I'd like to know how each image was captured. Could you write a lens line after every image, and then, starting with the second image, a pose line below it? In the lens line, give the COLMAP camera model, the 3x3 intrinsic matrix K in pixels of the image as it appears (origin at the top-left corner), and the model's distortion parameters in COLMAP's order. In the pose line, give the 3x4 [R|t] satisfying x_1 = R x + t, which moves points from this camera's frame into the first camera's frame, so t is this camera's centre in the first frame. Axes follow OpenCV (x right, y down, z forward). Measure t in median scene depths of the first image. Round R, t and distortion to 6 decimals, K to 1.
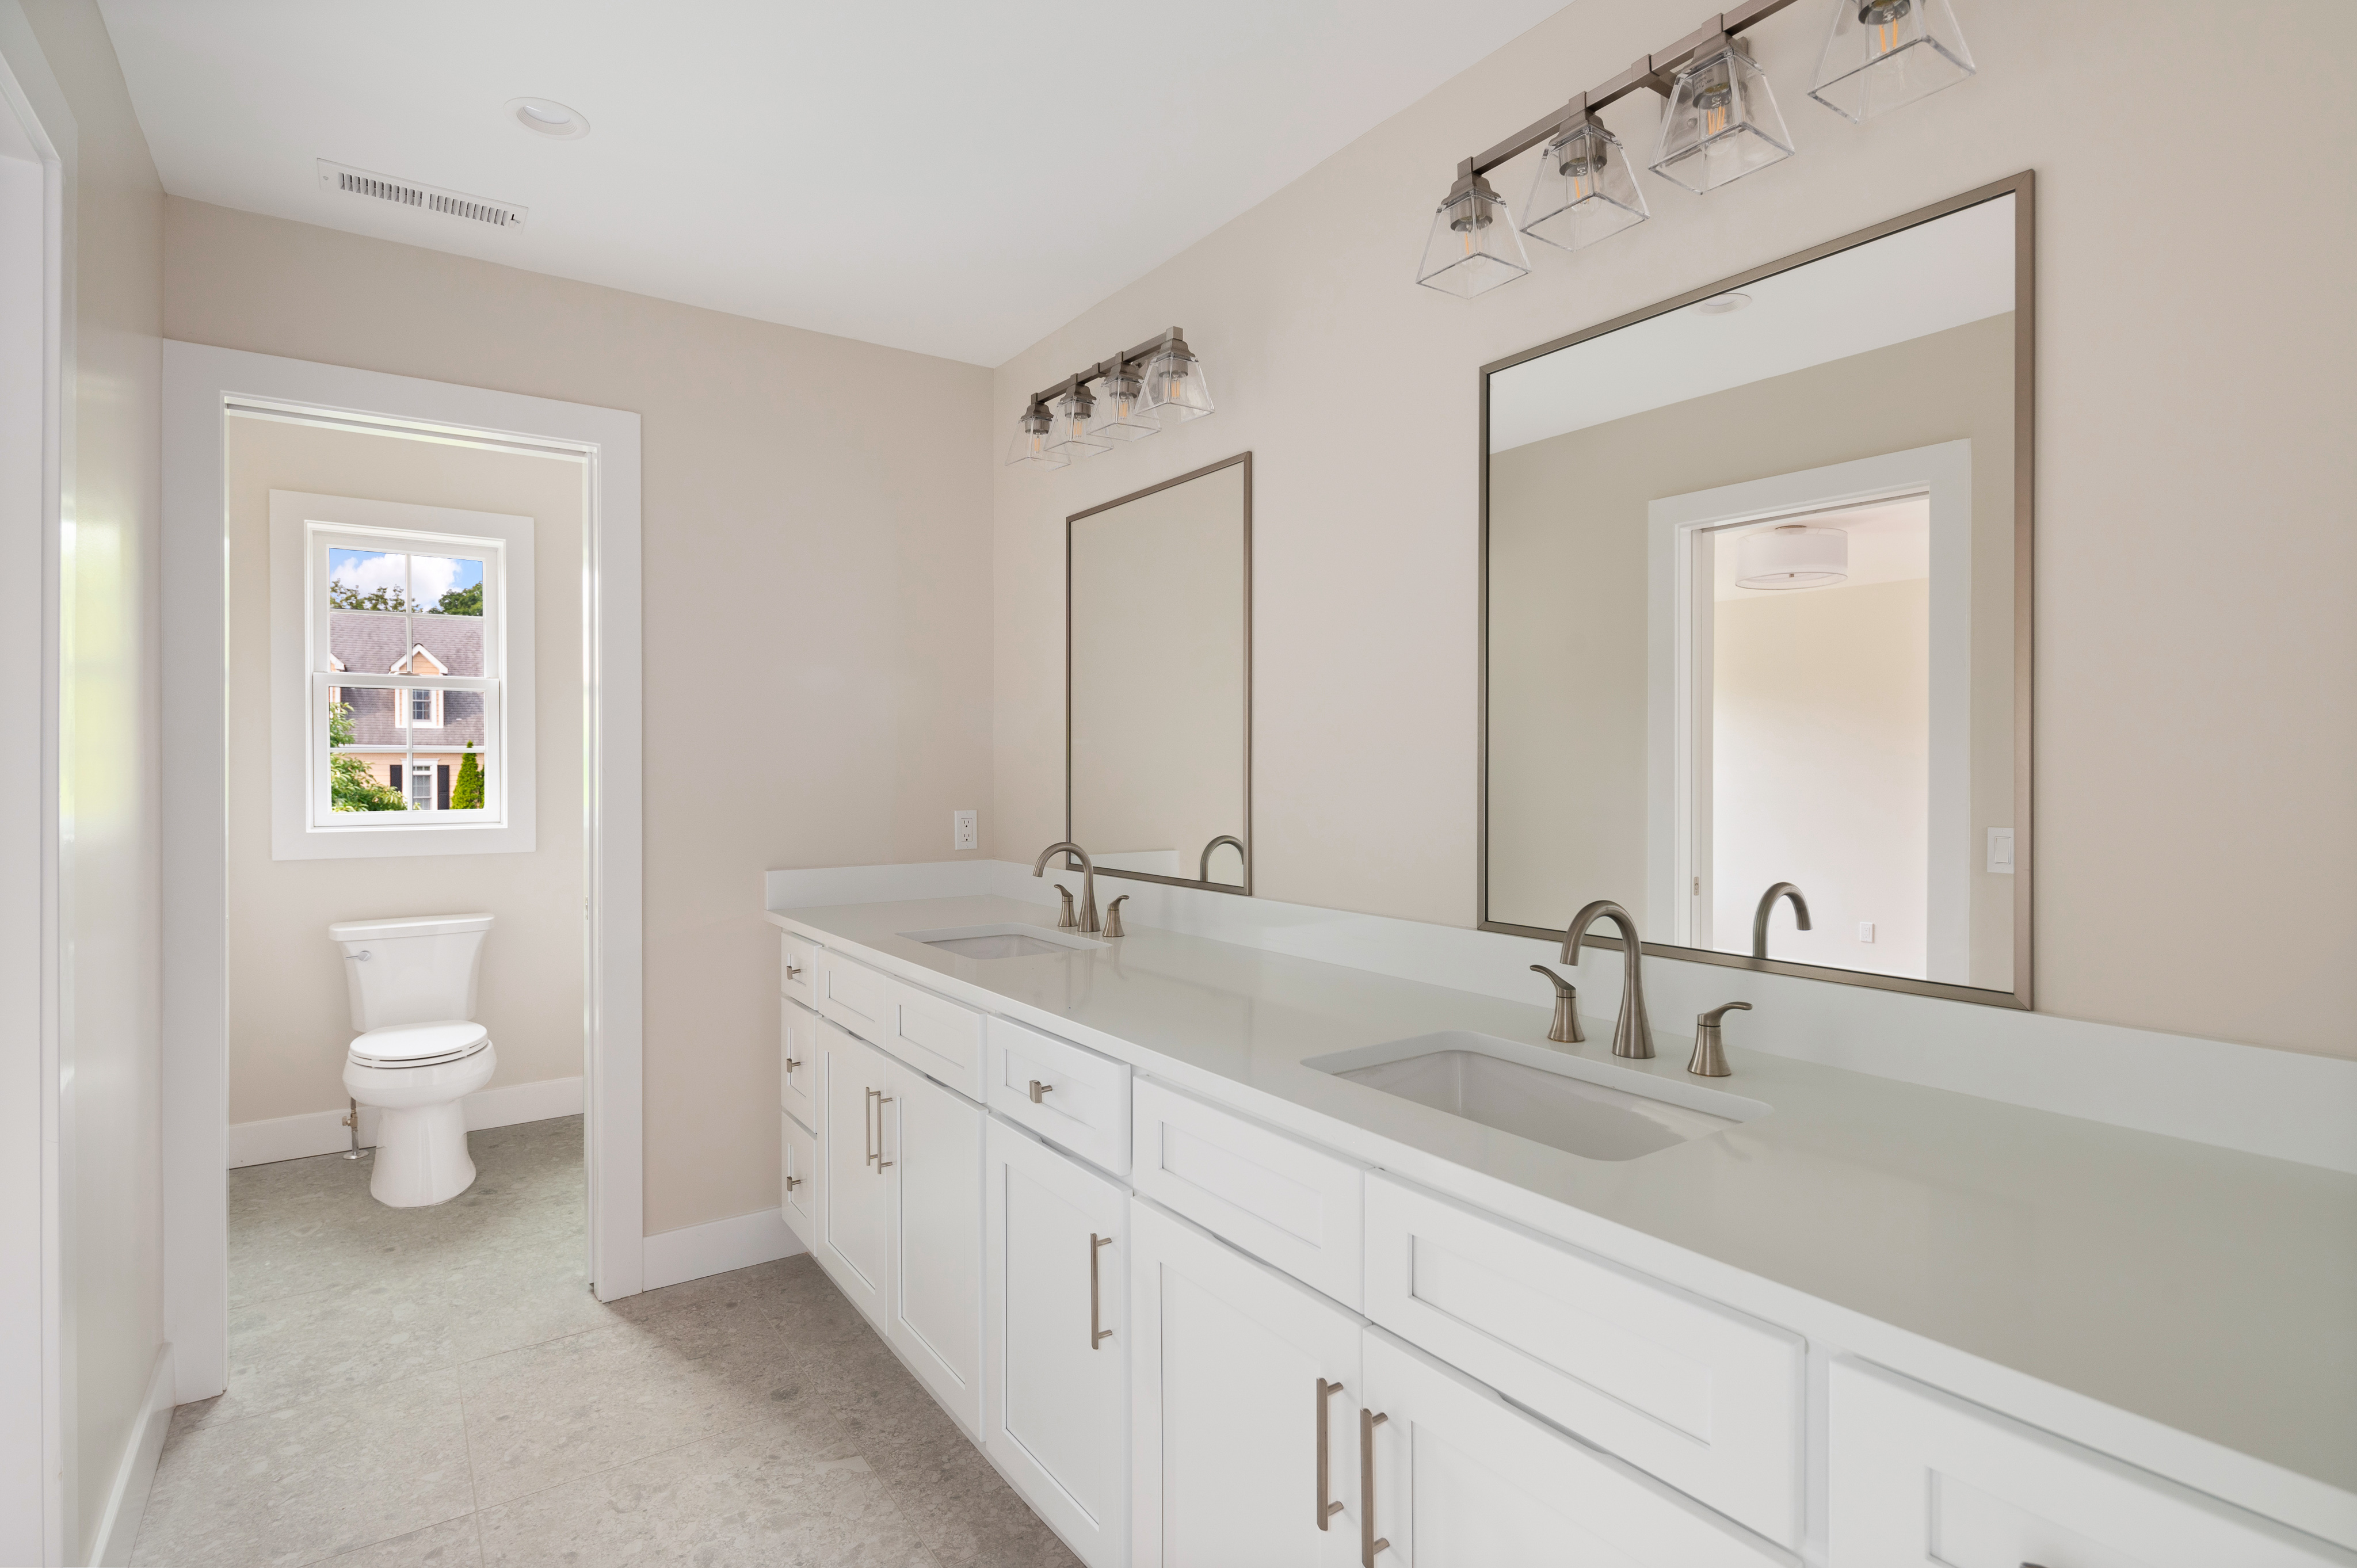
lens RADIAL K [[1145.9, 0, 1167.6], [0, 1145.9, 782.6], [0, 0, 1]] dist [0.003259, -0.003759]
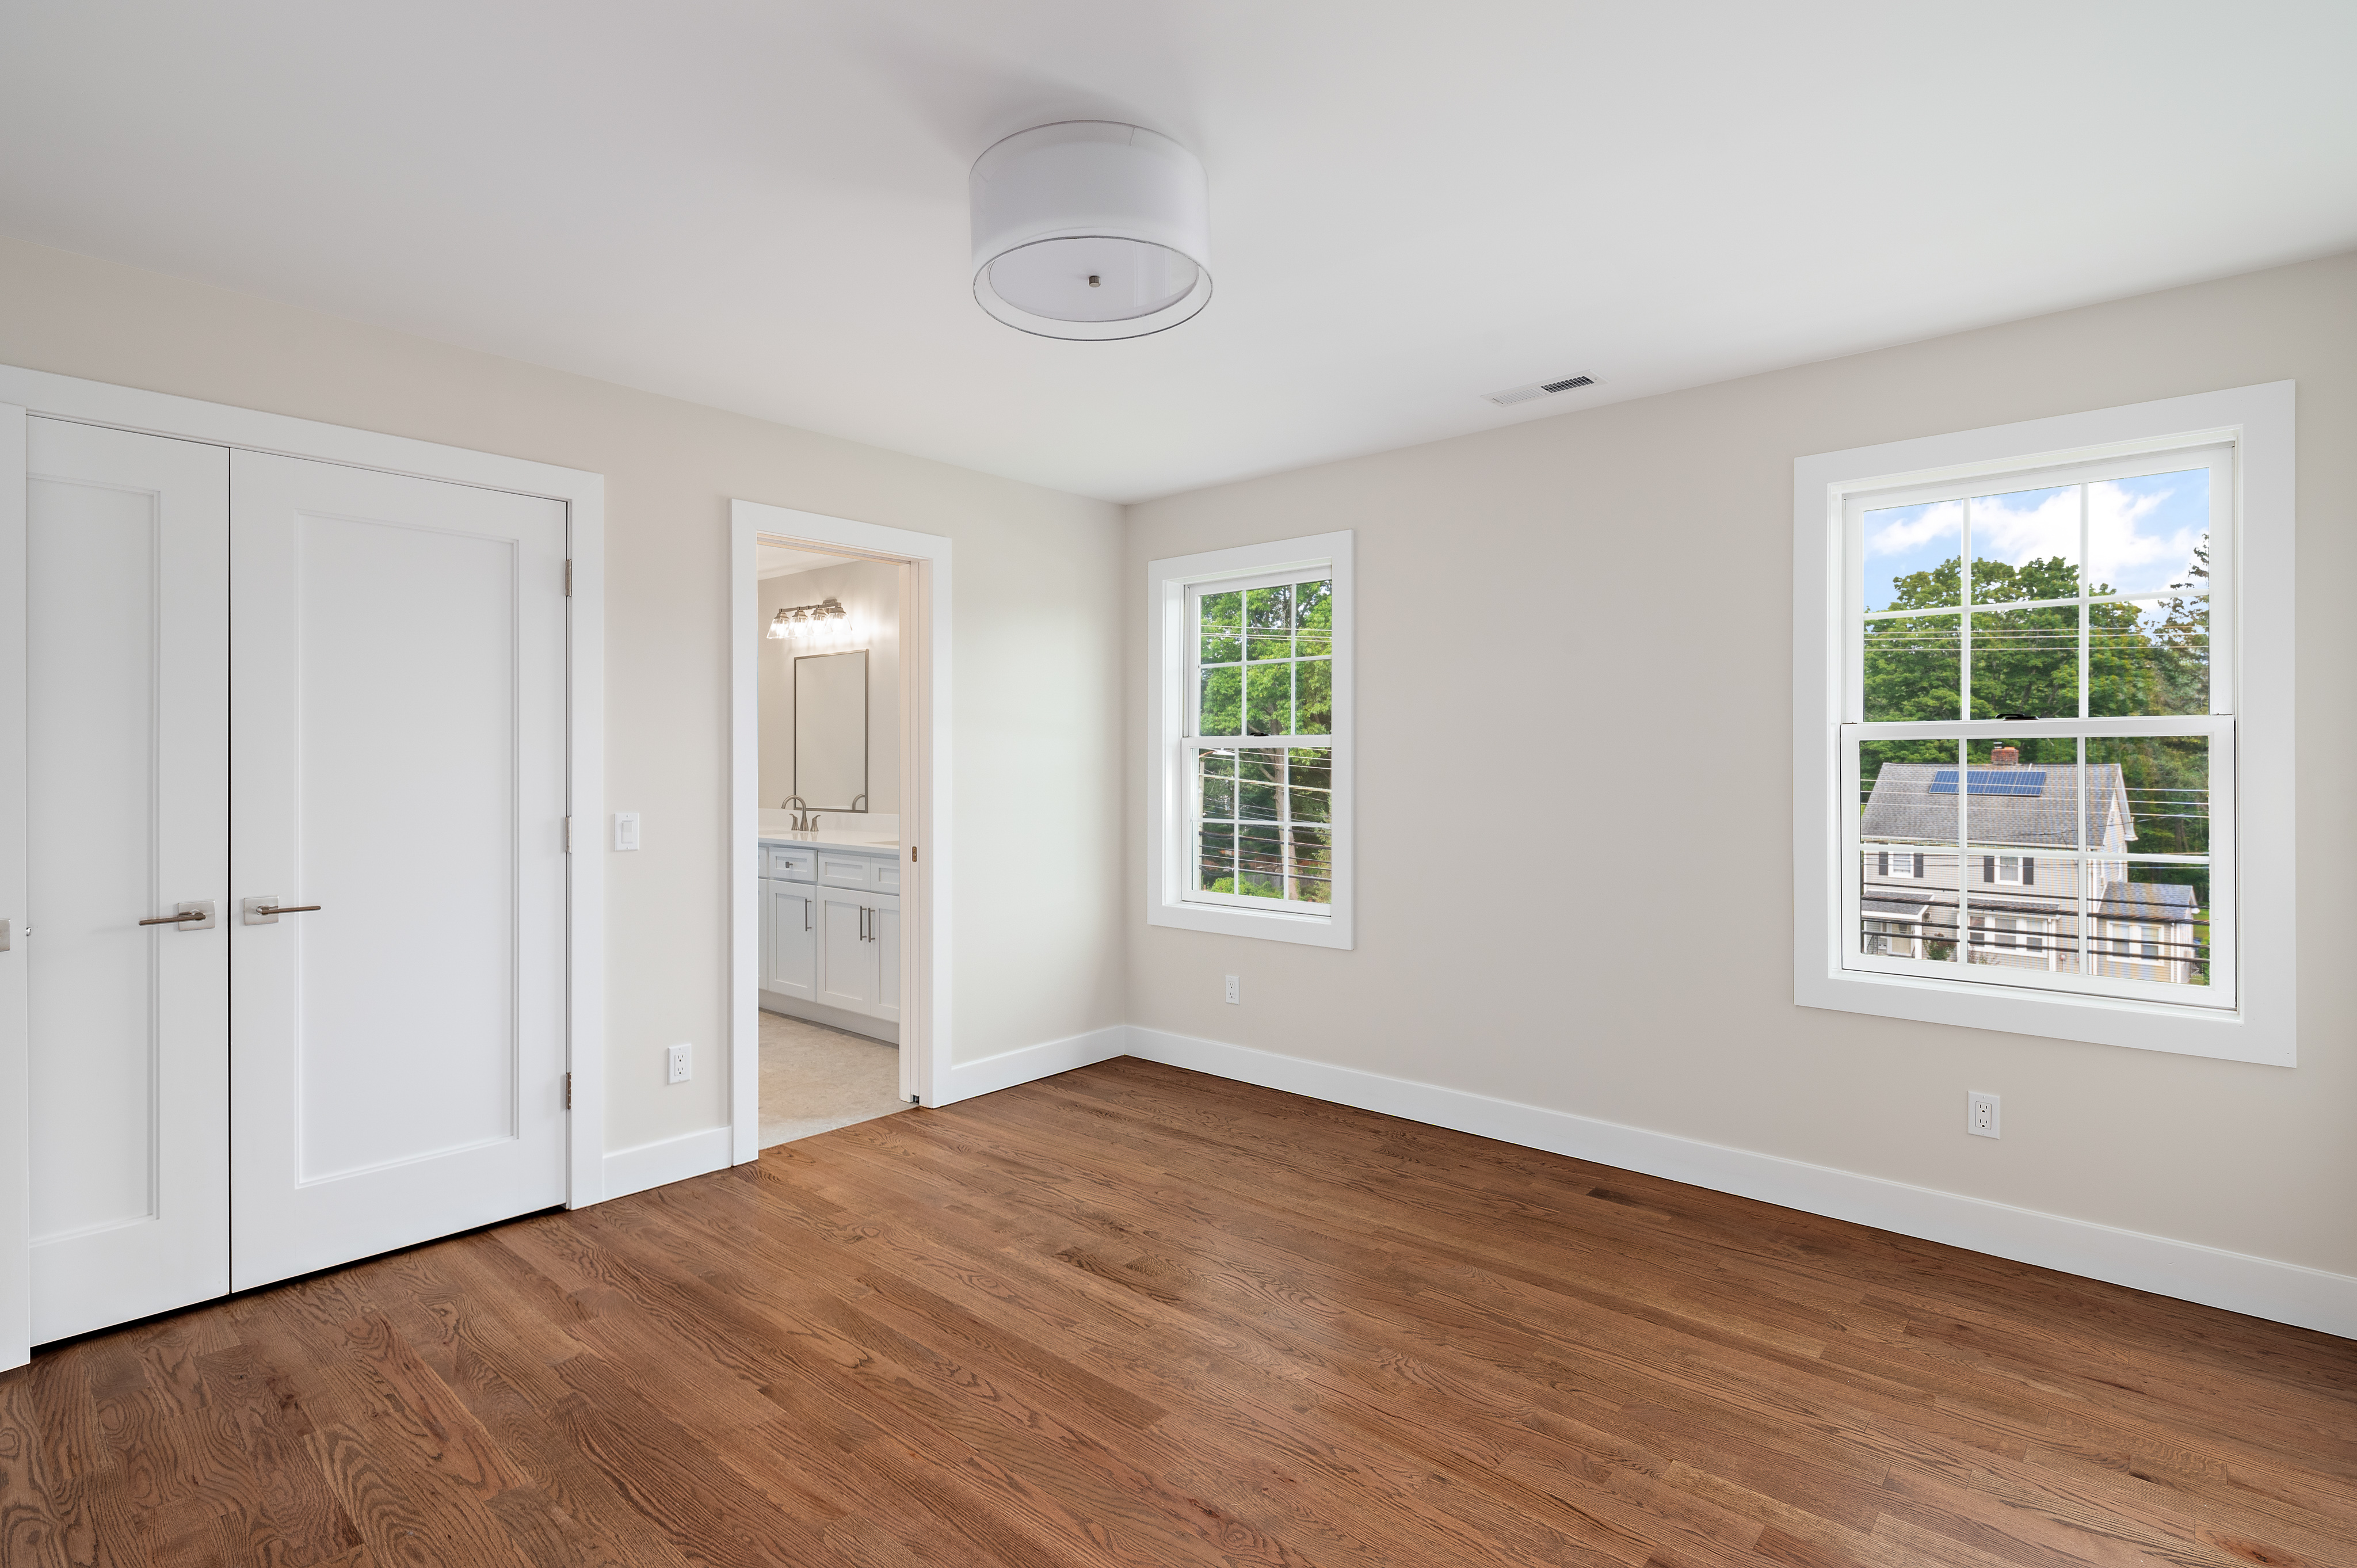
lens RADIAL K [[1145.9, 0, 1182.3], [0, 1145.9, 771.4], [0, 0, 1]] dist [0.003259, -0.003759]
pose [[0.968487, 0.001736, 0.249059, 0.157589], [-0.000251, 0.999982, -0.005991, 0.020875], [-0.249065, 0.005740, 0.968470, -2.384475]]
